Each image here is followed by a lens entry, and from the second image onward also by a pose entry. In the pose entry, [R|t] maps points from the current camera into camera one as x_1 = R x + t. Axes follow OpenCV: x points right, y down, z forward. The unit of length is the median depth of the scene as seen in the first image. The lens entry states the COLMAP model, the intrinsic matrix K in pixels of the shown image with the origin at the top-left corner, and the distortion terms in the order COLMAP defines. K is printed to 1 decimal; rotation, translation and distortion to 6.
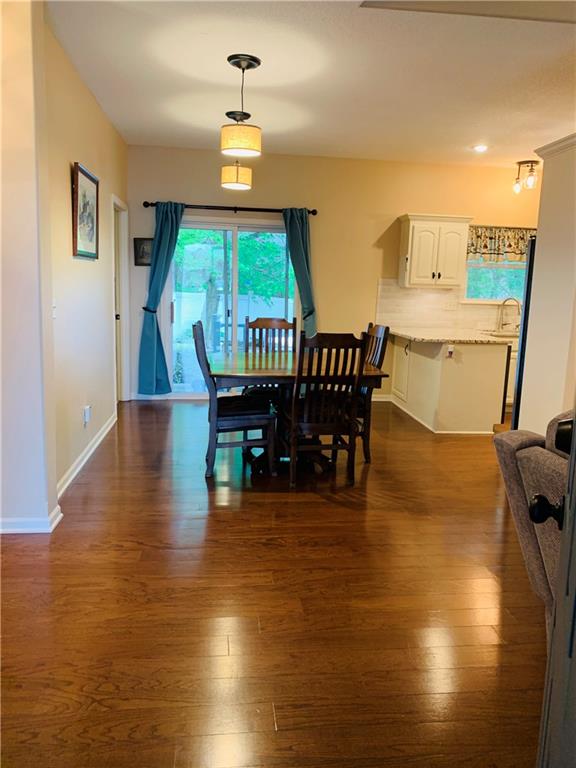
lens RADIAL K [[586.5, 0, 292.9], [0, 586.5, 378.1], [0, 0, 1]] dist [0.047523, -0.067975]
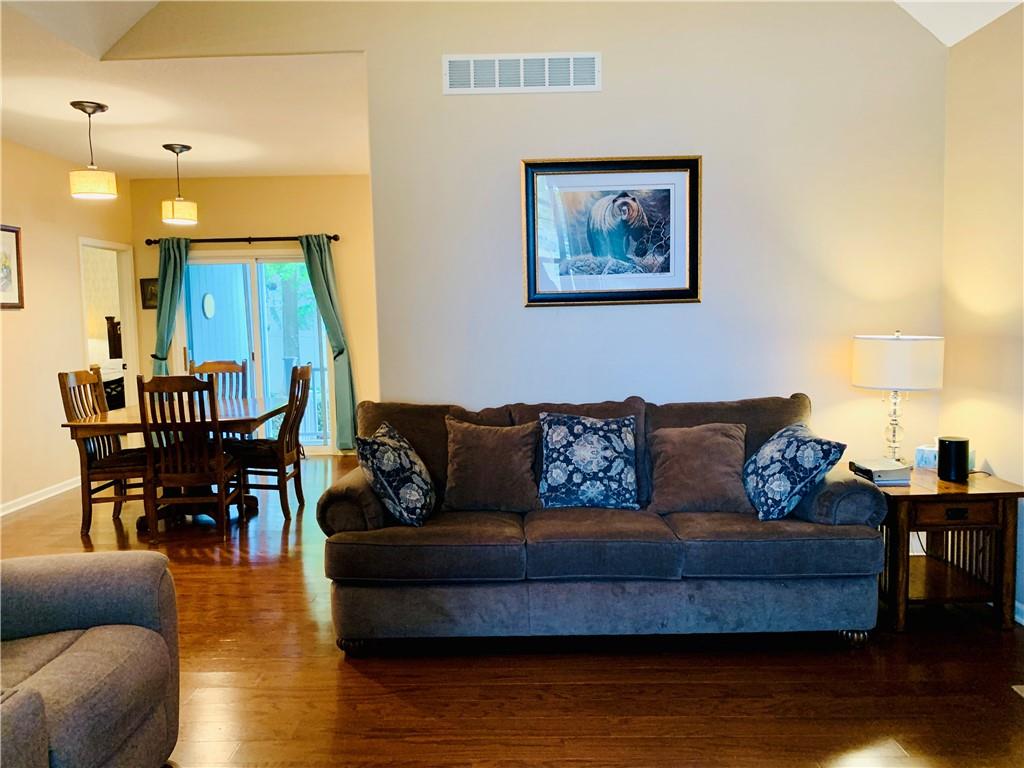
lens RADIAL K [[782.0, 0, 508.8], [0, 782.0, 378.5], [0, 0, 1]] dist [0.047523, -0.067975]
pose [[0.988537, -0.038806, -0.145905, 0.456274], [0.027908, 0.996716, -0.076012, 0.022194], [0.148376, 0.071069, 0.986374, -0.097919]]
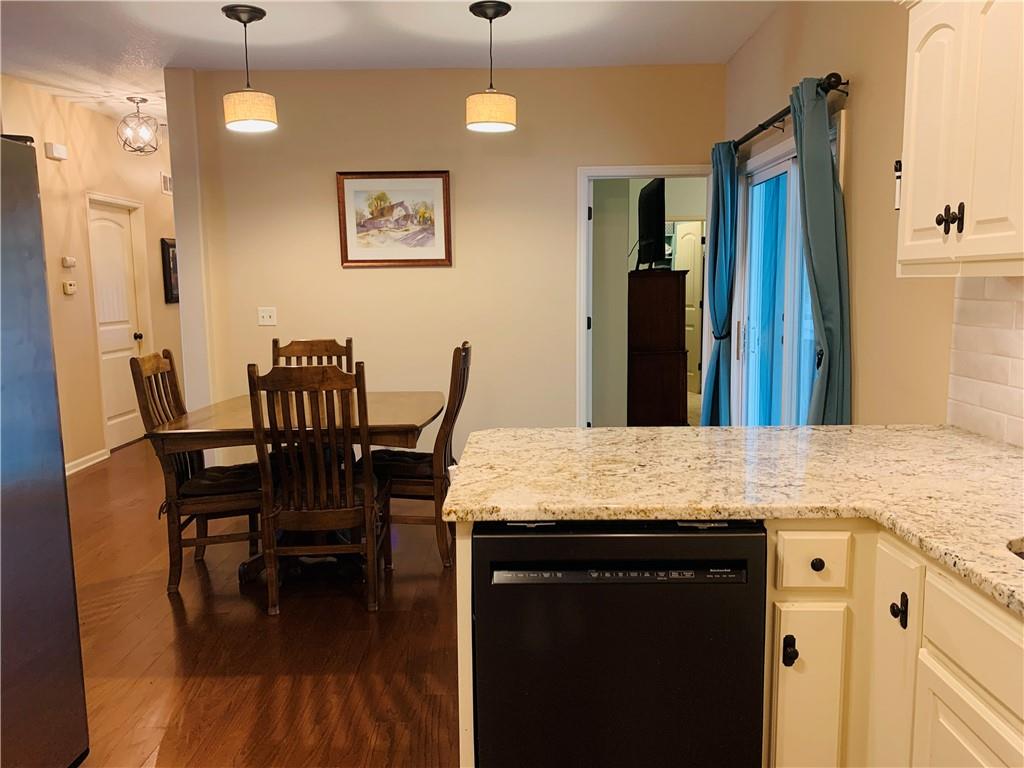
lens RADIAL K [[782.0, 0, 517.1], [0, 782.0, 387.4], [0, 0, 1]] dist [0.047523, -0.067975]
pose [[-0.122953, 0.094521, -0.987901, 0.560118], [-0.152765, 0.981787, 0.112949, -0.124155], [0.980584, 0.164804, -0.106274, 0.899523]]
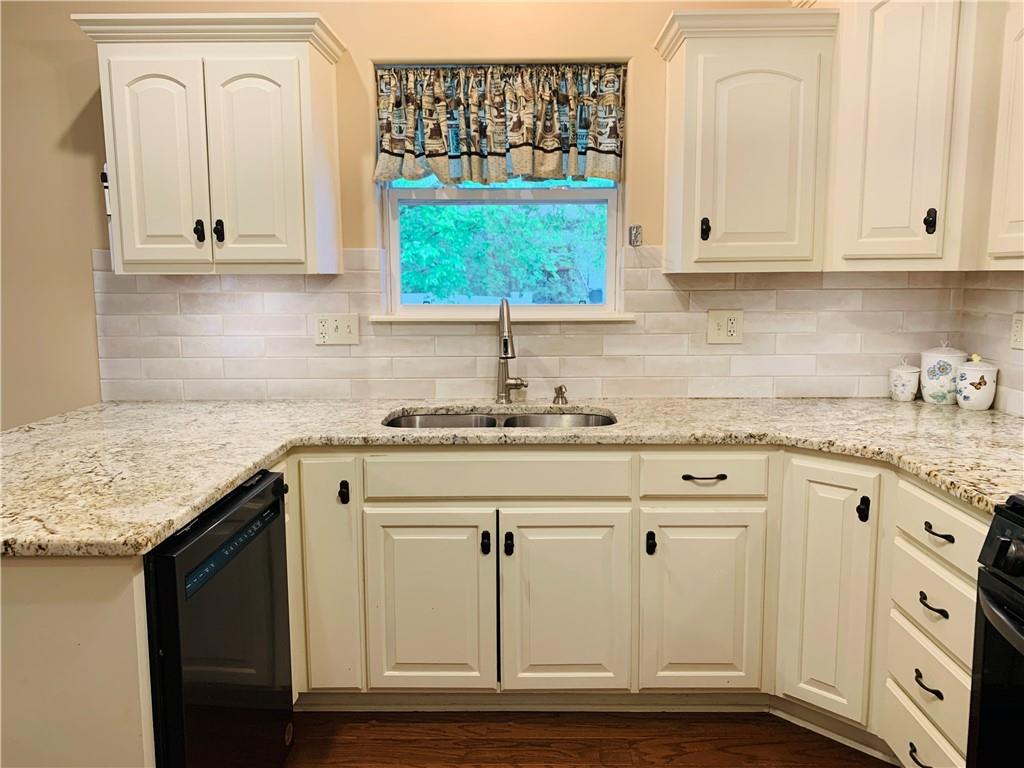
lens RADIAL K [[782.0, 0, 514.4], [0, 782.0, 382.2], [0, 0, 1]] dist [0.047523, -0.067975]
pose [[0.990130, -0.021050, -0.138565, 0.448837], [0.017591, 0.999503, -0.026143, -0.089484], [0.139046, 0.023448, 0.990008, 0.653840]]
